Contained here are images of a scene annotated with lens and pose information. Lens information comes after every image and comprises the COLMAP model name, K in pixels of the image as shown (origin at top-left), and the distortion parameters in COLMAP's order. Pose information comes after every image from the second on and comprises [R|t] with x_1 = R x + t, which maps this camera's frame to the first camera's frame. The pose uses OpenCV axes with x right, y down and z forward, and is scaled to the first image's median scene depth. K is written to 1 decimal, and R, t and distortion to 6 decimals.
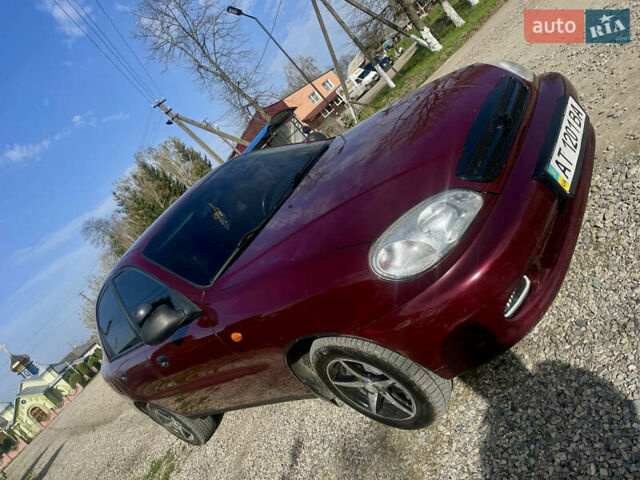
lens RADIAL K [[469.6, 0, 318.6], [0, 469.6, 275.2], [0, 0, 1]] dist [0.046311, -0.054269]
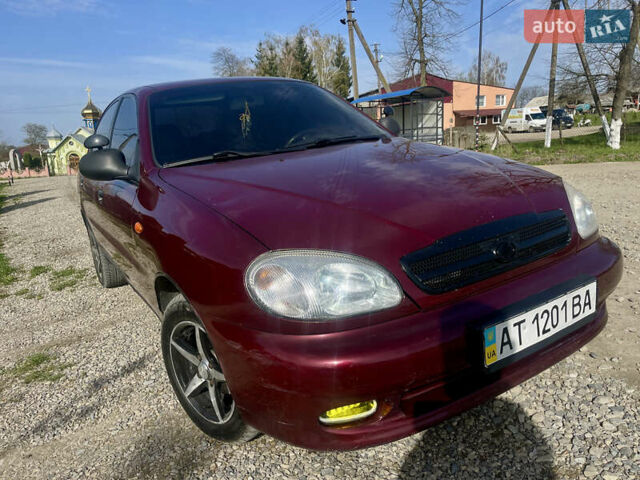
lens RADIAL K [[475.3, 0, 300.6], [0, 475.3, 255.1], [0, 0, 1]] dist [0.025742, -0.004820]
pose [[0.732928, 0.676527, -0.071603, 0.114536], [-0.669695, 0.736006, 0.099015, -0.094014], [0.119686, -0.024619, 0.992506, 0.078661]]
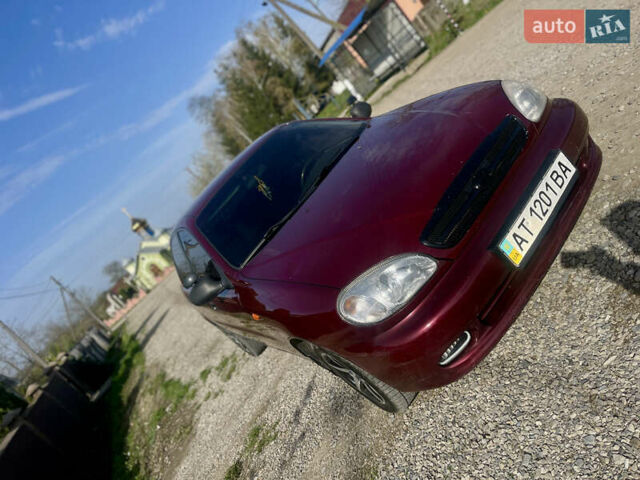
lens RADIAL K [[456.5, 0, 322.4], [0, 456.5, 272.7], [0, 0, 1]] dist [0.063654, -0.049453]
pose [[0.980434, 0.105765, -0.166020, 0.132175], [-0.064348, 0.969261, 0.237470, -0.199264], [0.186032, -0.222141, 0.957103, -0.068130]]
